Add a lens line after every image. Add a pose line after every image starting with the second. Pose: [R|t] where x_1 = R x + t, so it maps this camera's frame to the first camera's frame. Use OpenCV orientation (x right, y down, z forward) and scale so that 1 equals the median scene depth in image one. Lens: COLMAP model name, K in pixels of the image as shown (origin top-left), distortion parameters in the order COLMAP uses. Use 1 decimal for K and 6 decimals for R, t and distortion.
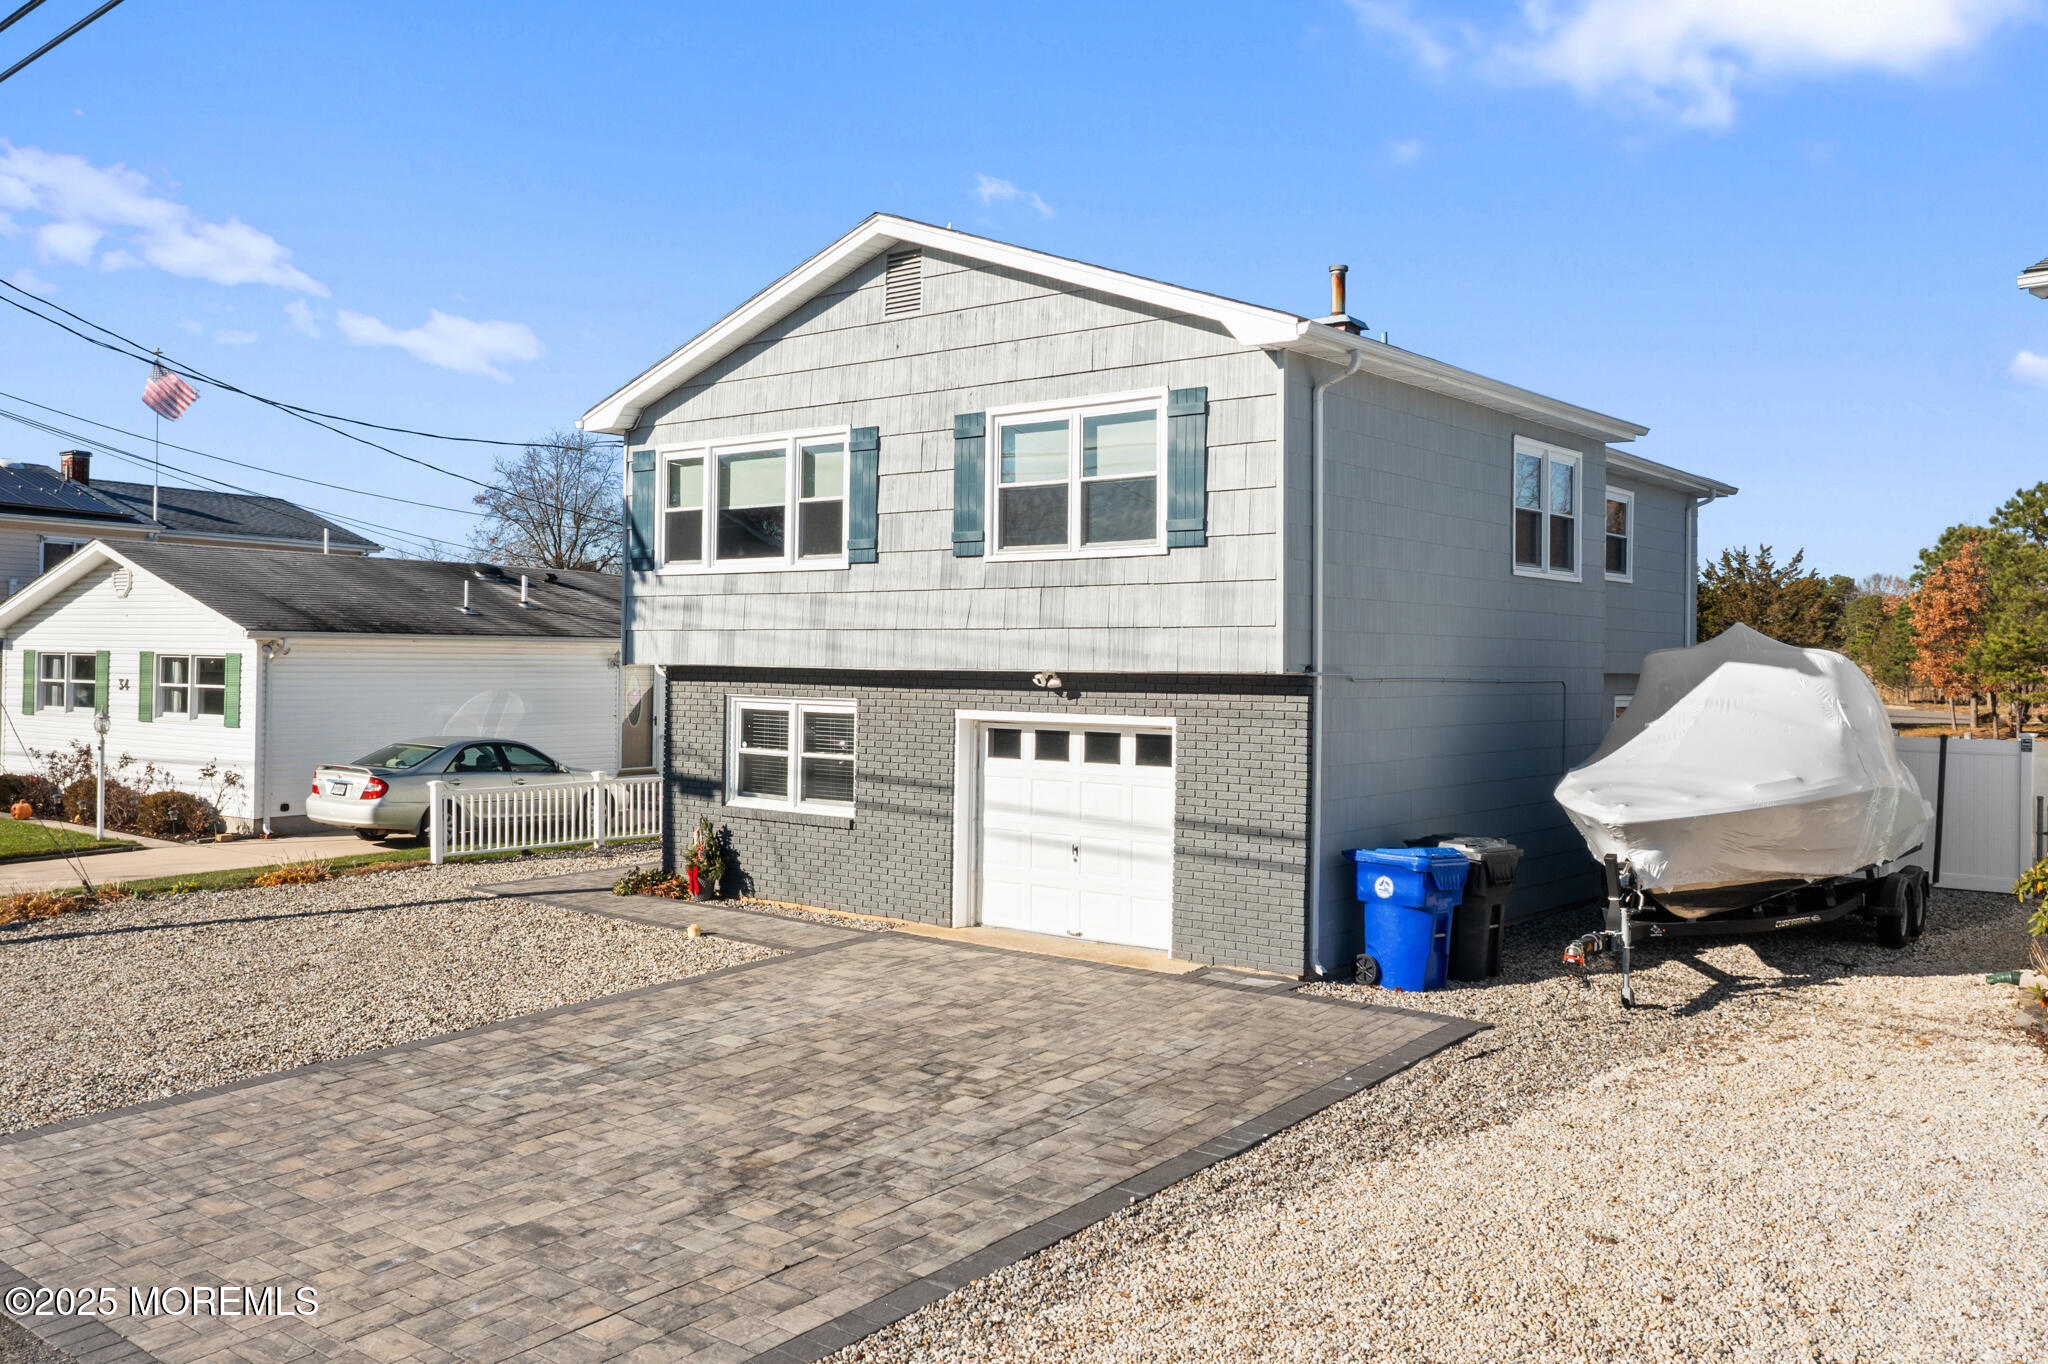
lens RADIAL K [[1681.5, 0, 1026.6], [0, 1681.5, 676.6], [0, 0, 1]] dist [-0.002208, 0.000274]
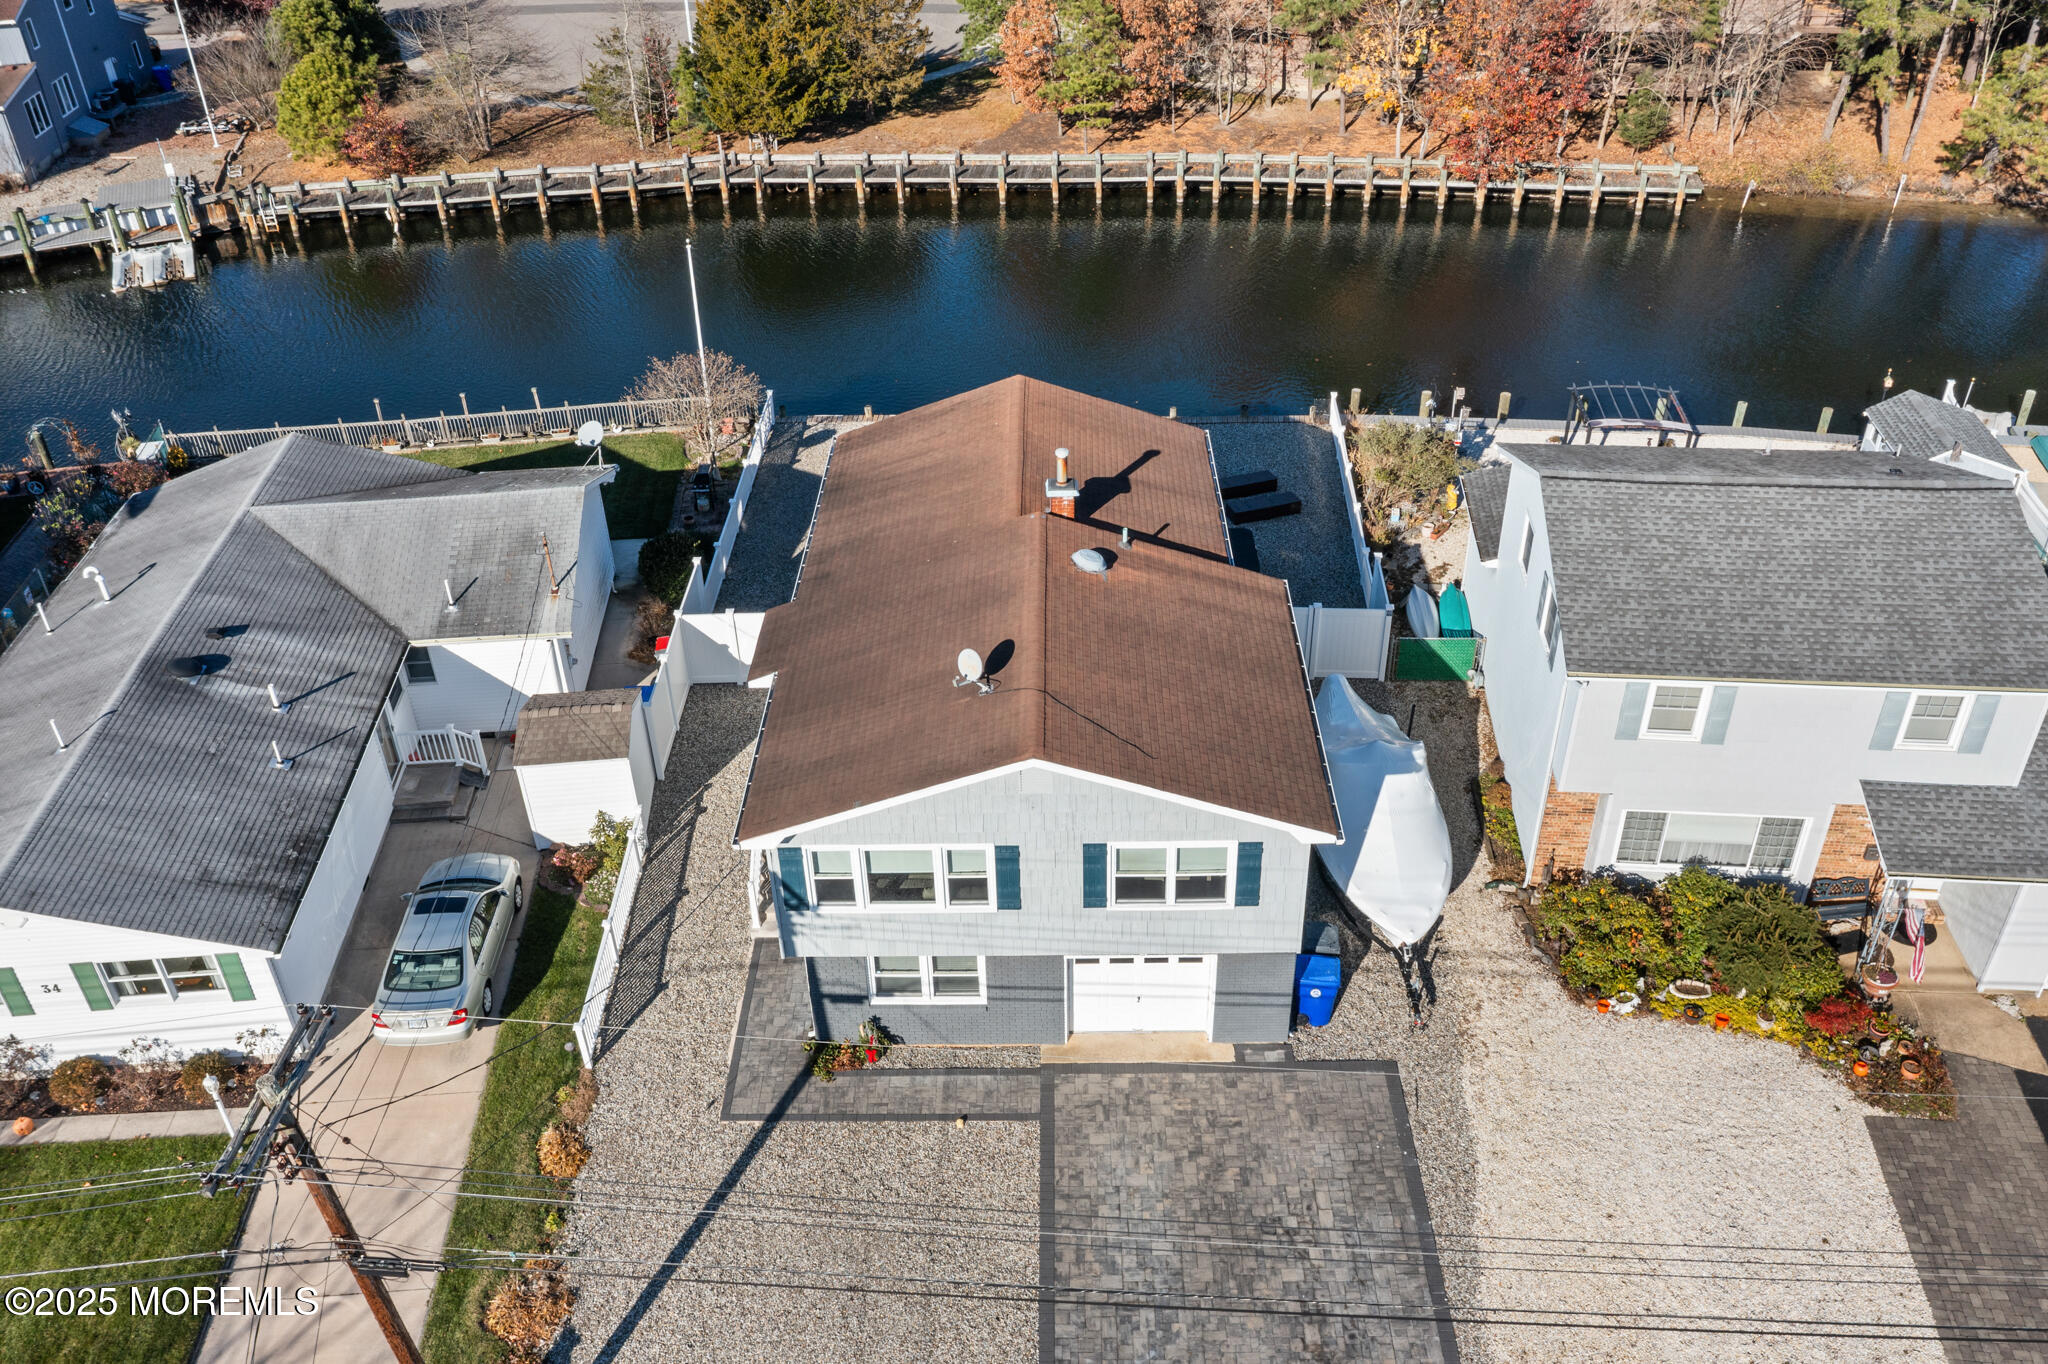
lens RADIAL K [[1633.5, 0, 1022.0], [0, 1633.5, 659.8], [0, 0, 1]] dist [-0.012087, 0.001025]
pose [[0.786344, -0.363802, 0.499310, -0.927403], [0.040034, 0.836530, 0.546456, -1.330677], [-0.616490, -0.409713, 0.672365, 0.022086]]
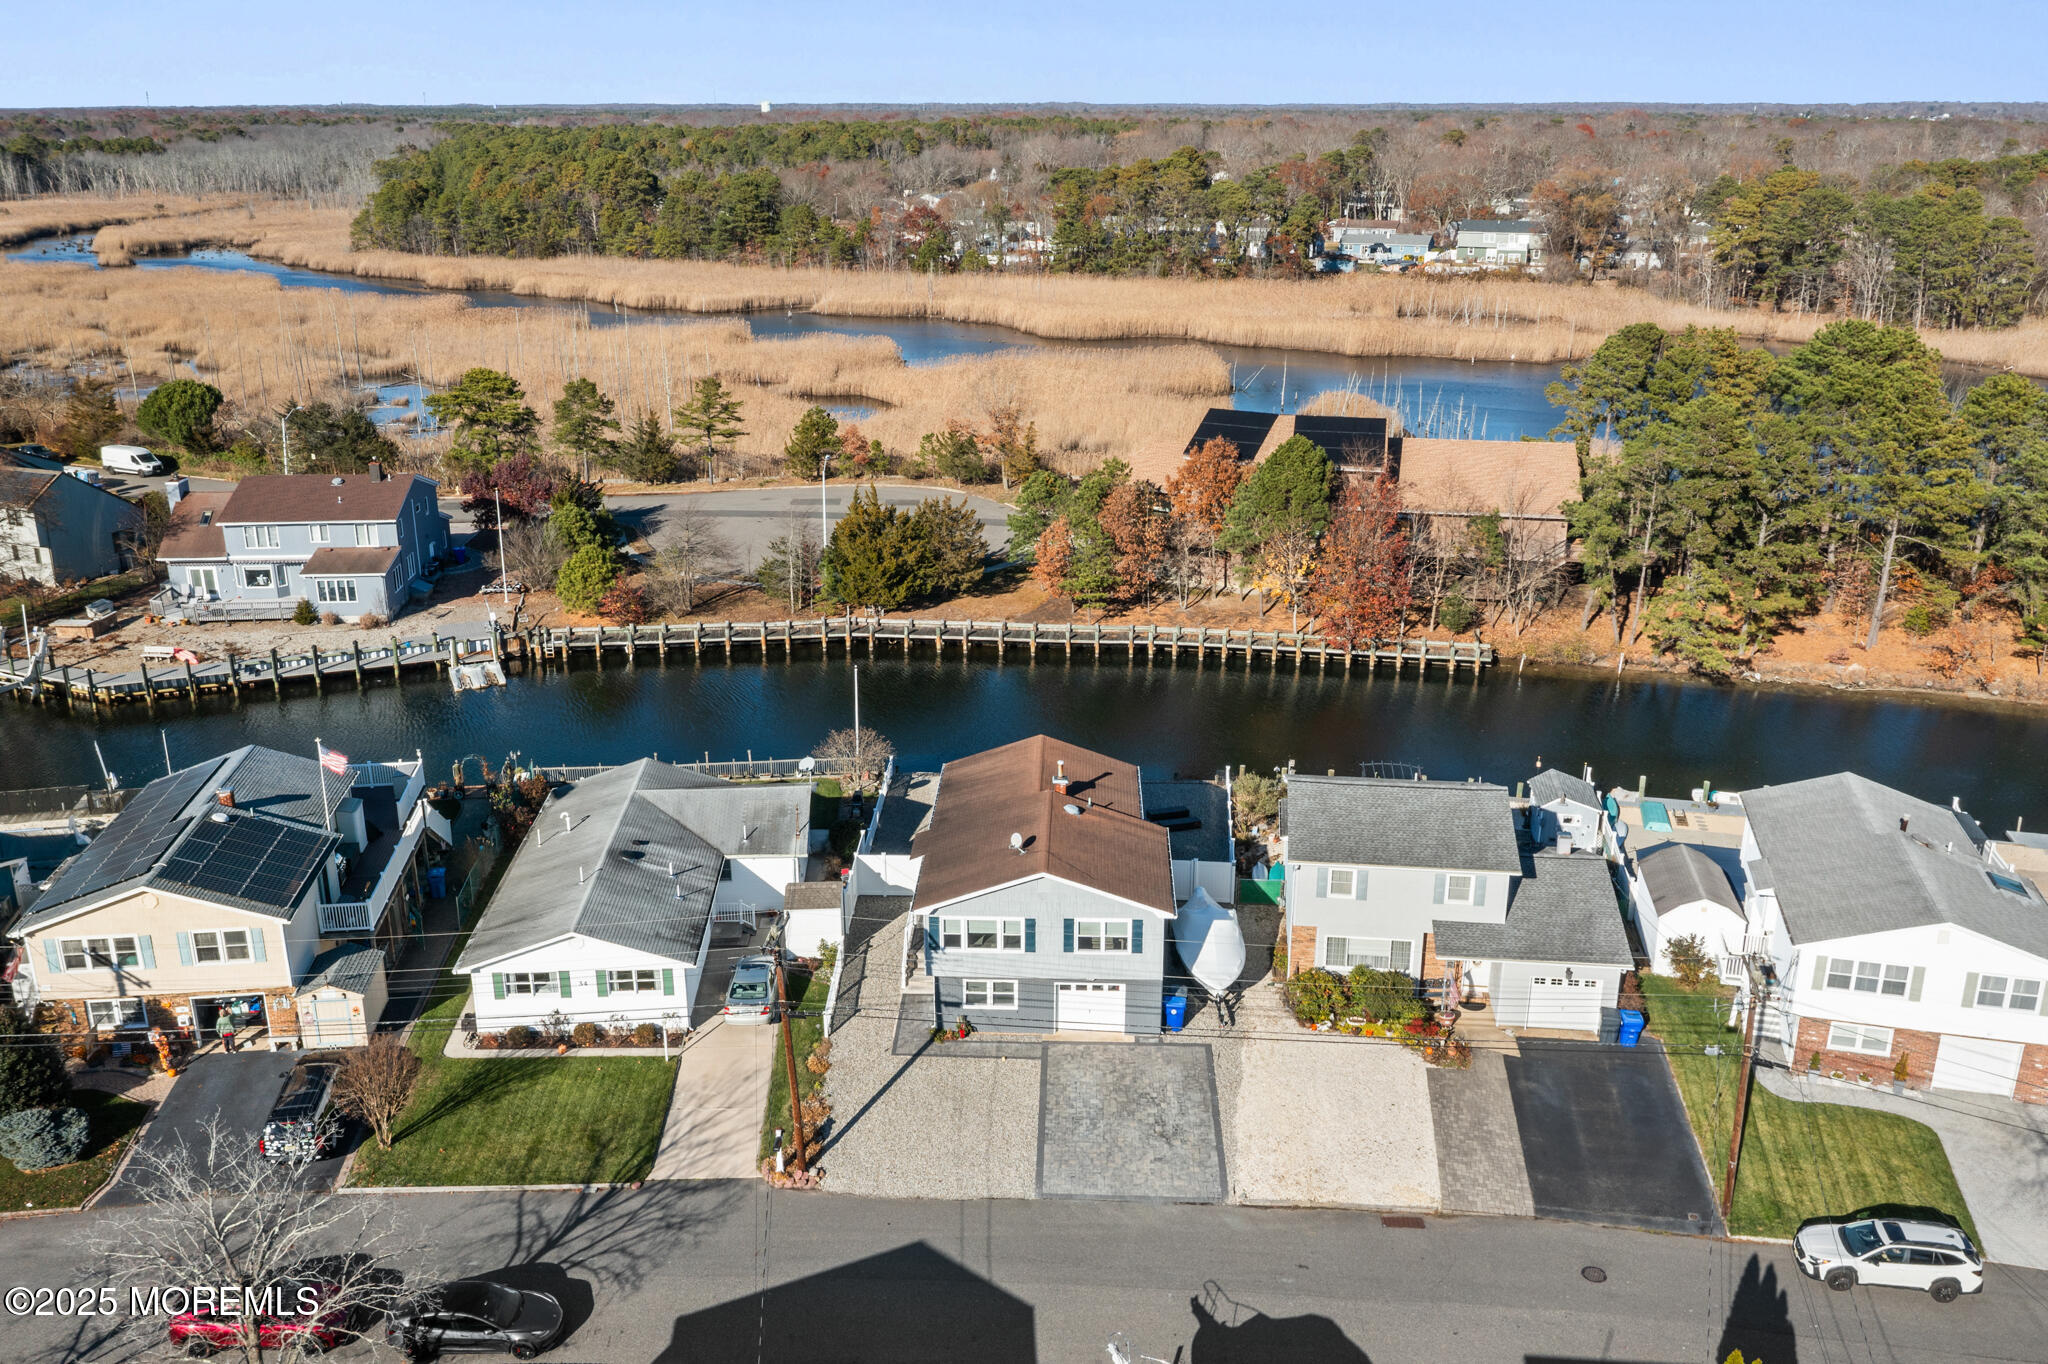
lens RADIAL K [[1633.5, 0, 1022.0], [0, 1633.5, 659.8], [0, 0, 1]] dist [-0.012087, 0.001025]
pose [[0.801189, -0.189902, 0.567479, -2.329286], [0.015833, 0.954706, 0.297130, -2.007625], [-0.598201, -0.229073, 0.767907, -1.818892]]
